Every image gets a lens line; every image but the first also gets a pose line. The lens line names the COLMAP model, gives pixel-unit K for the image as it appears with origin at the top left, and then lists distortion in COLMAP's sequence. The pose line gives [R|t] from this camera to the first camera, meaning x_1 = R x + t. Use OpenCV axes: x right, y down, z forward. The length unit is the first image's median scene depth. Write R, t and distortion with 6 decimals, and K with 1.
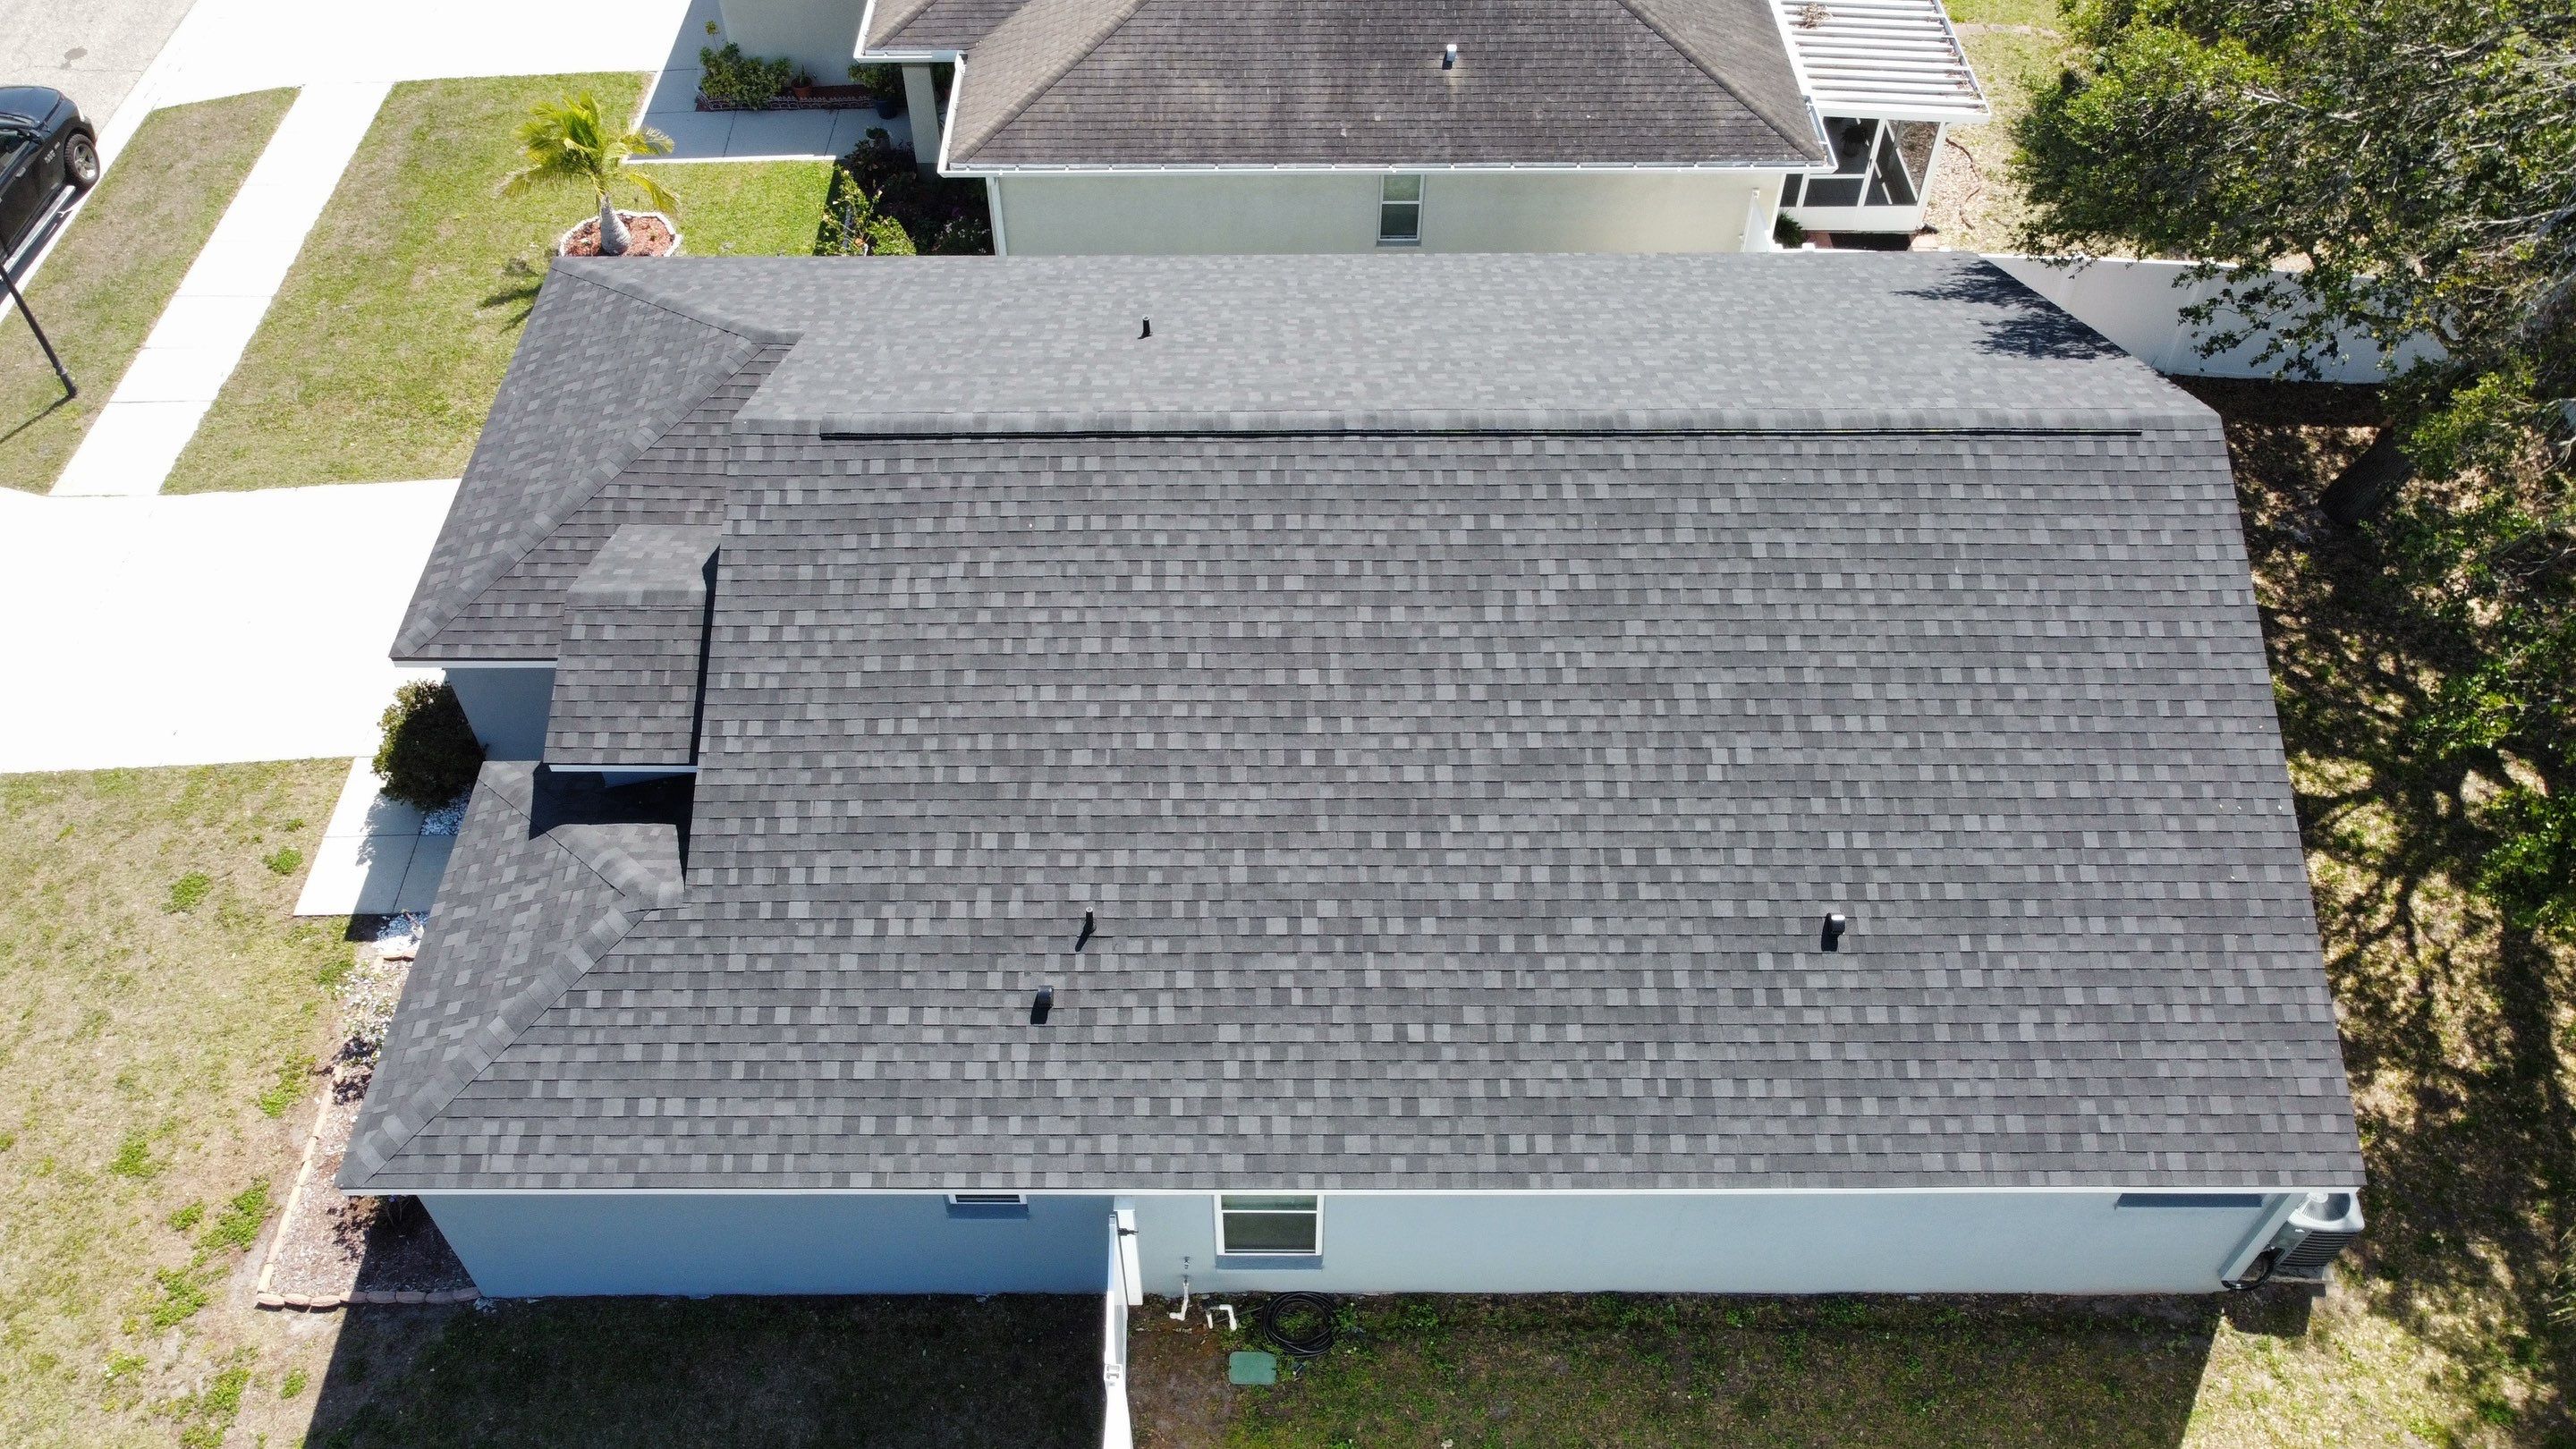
lens RADIAL K [[1966.2, 0, 1251.9], [0, 1966.2, 703.2], [0, 0, 1]] dist [0.005333, -0.009954]
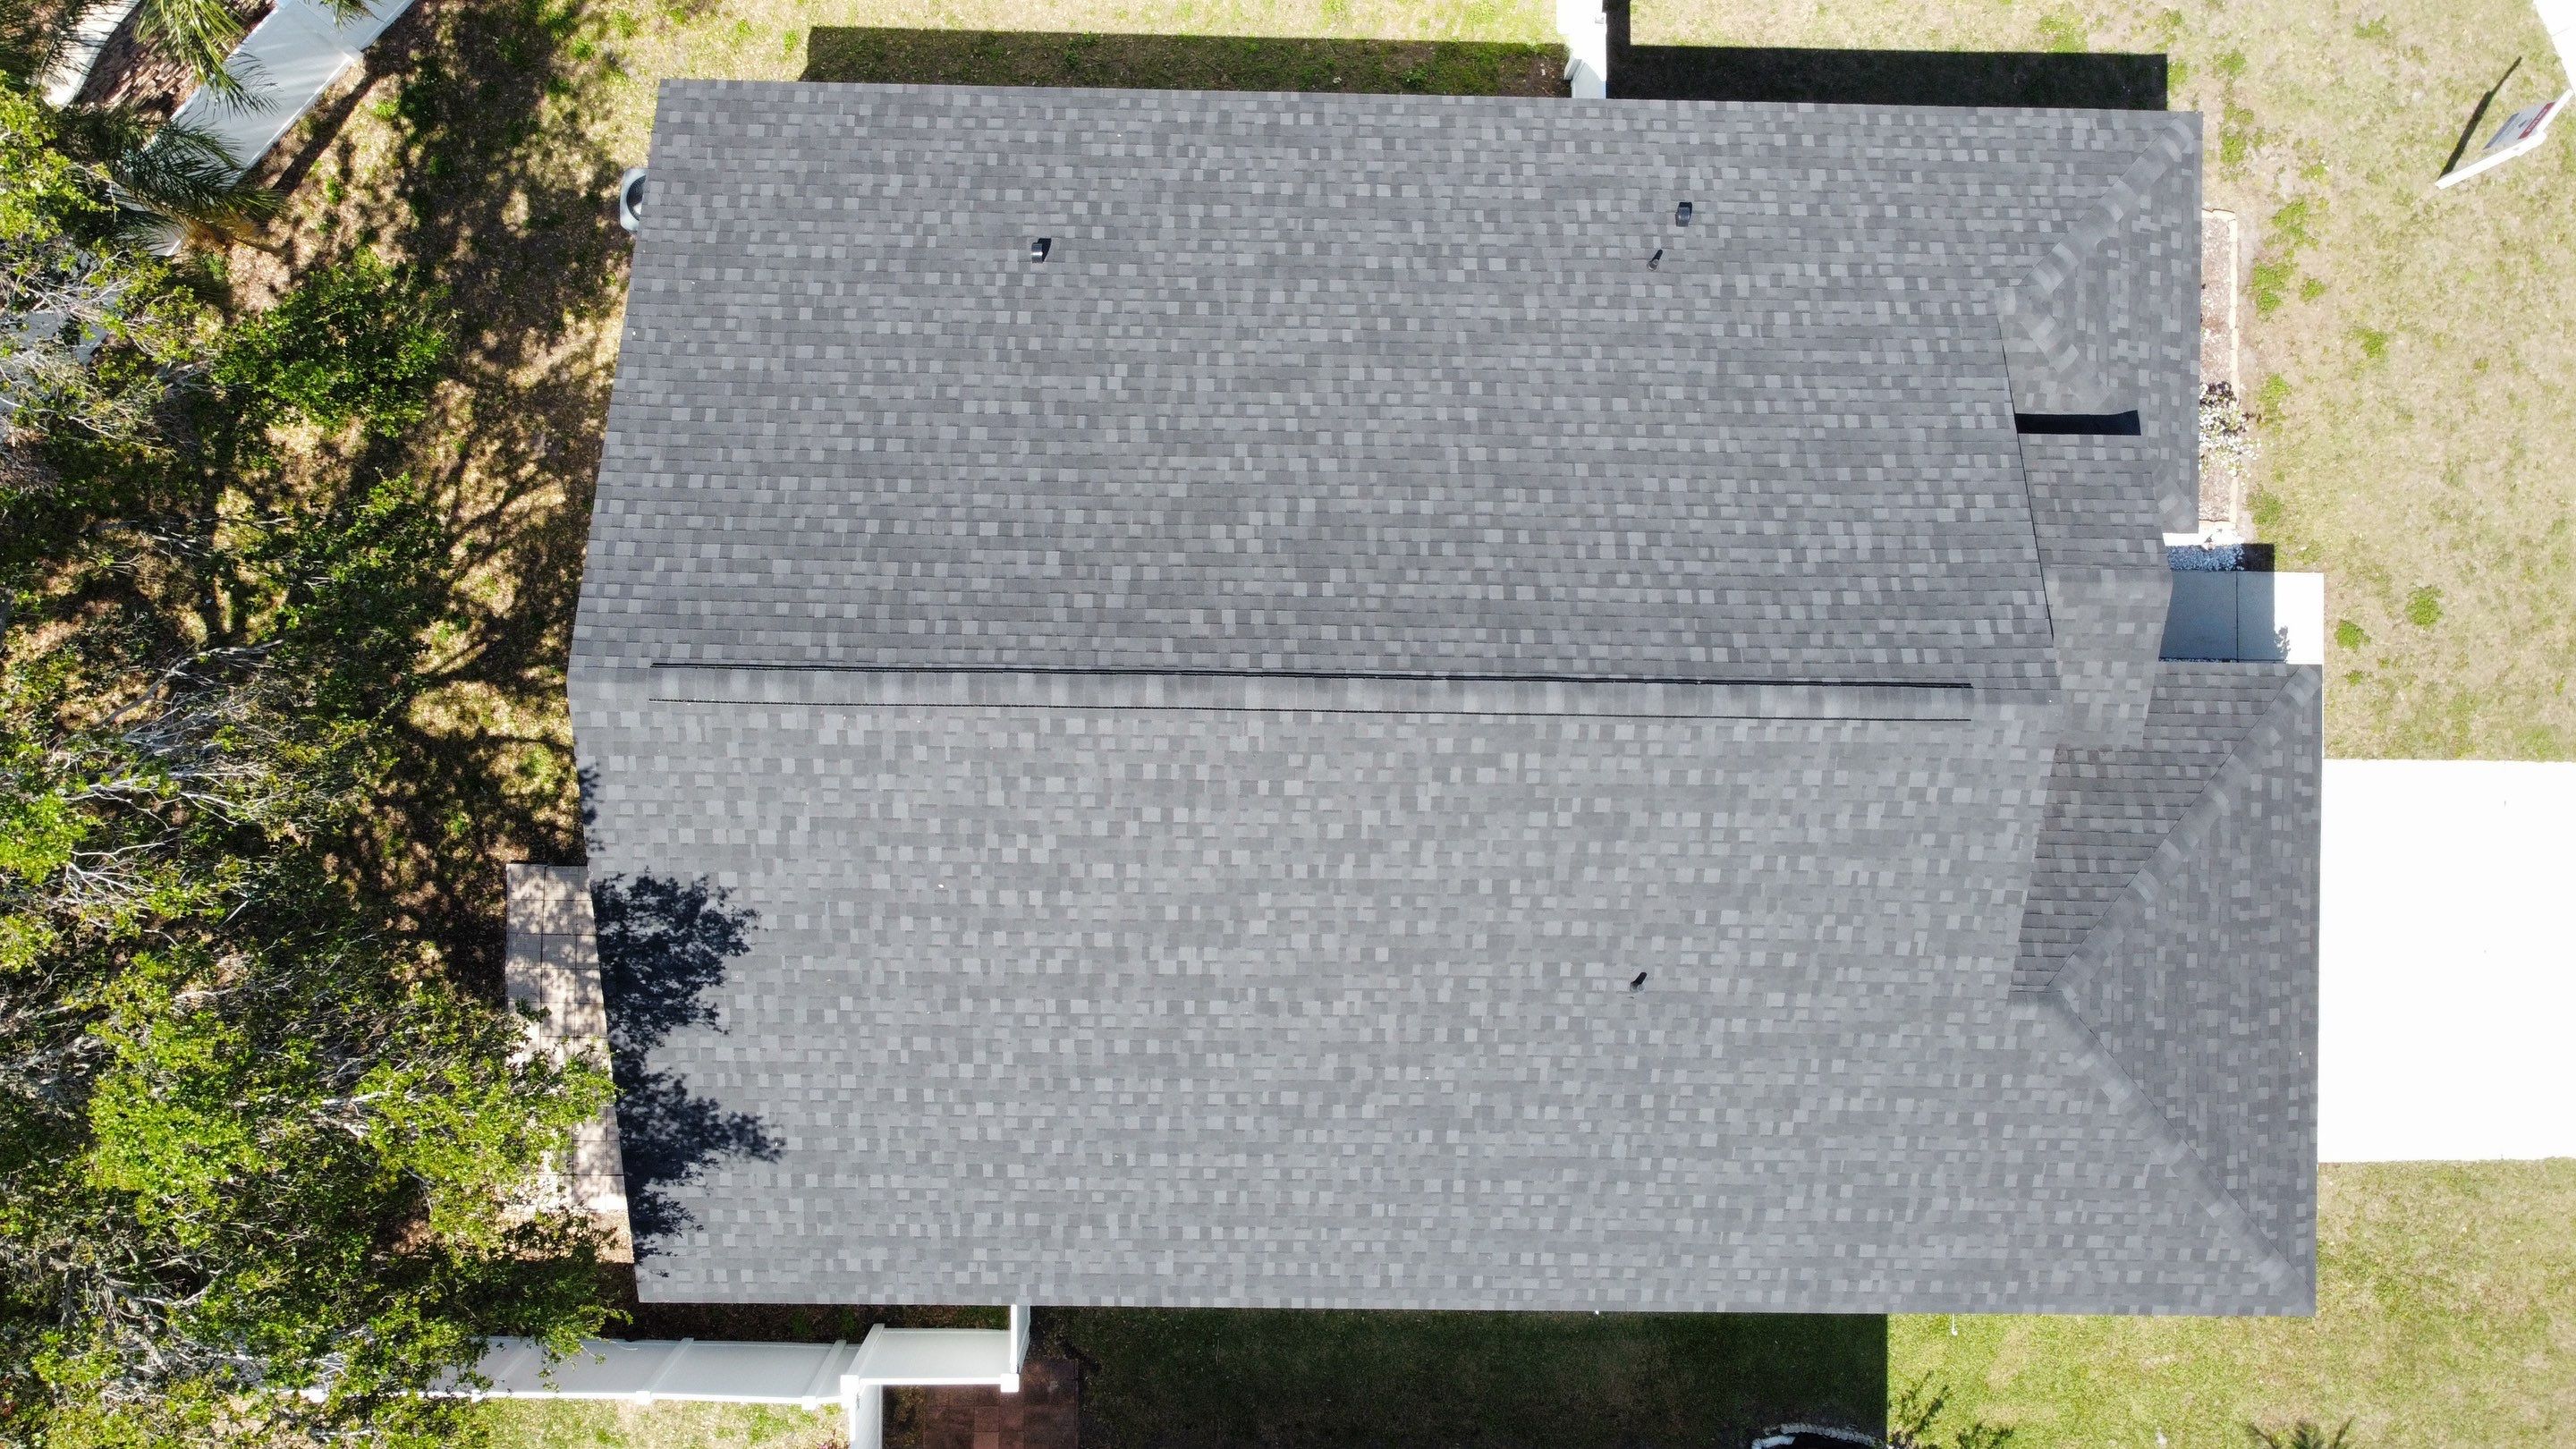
lens RADIAL K [[1947.9, 0, 1248.7], [0, 1947.9, 687.2], [0, 0, 1]] dist [-0.020012, 0.006441]
pose [[-0.999915, -0.011935, -0.005163, 0.159498], [0.005140, -0.727457, 0.686134, -0.846072], [-0.011945, 0.686050, 0.727457, 0.294470]]
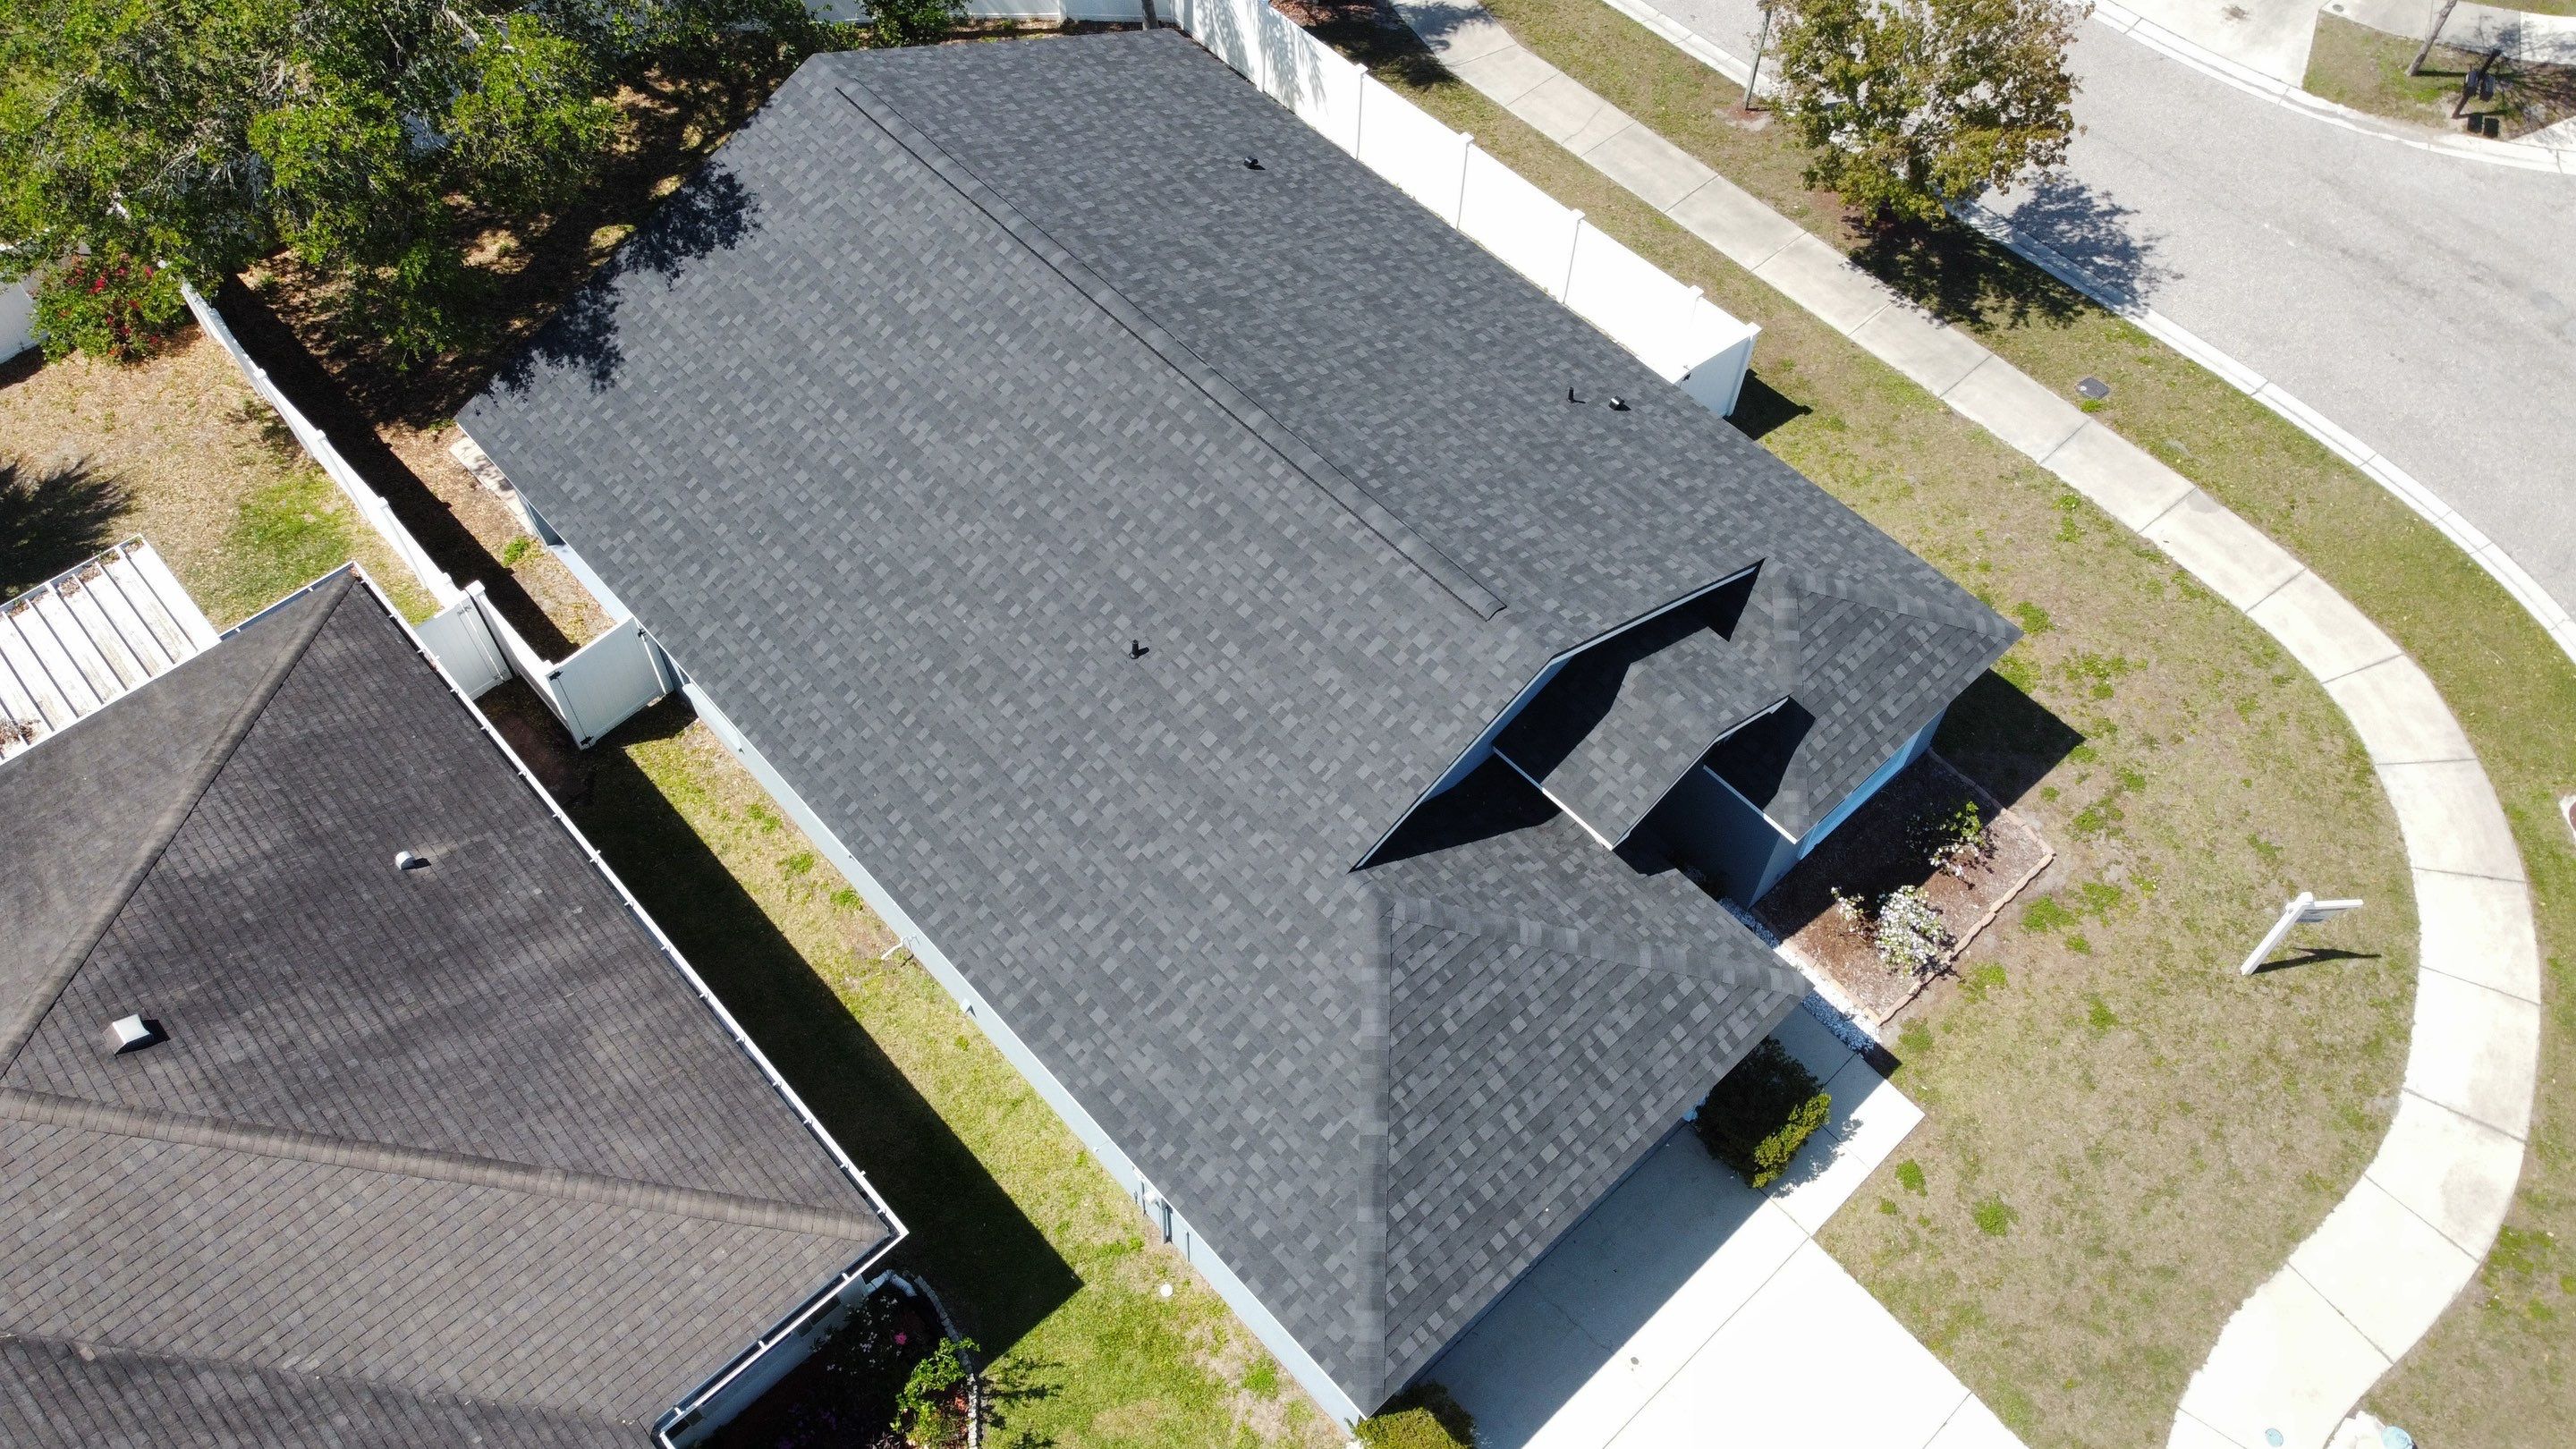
lens RADIAL K [[1942.8, 0, 1253.6], [0, 1942.8, 692.5], [0, 0, 1]] dist [0.007462, -0.060355]
pose [[-0.674932, -0.600611, 0.428641, -0.672813], [0.544237, -0.012928, 0.838832, -1.244296], [-0.498271, 0.799437, 0.335600, 0.749282]]
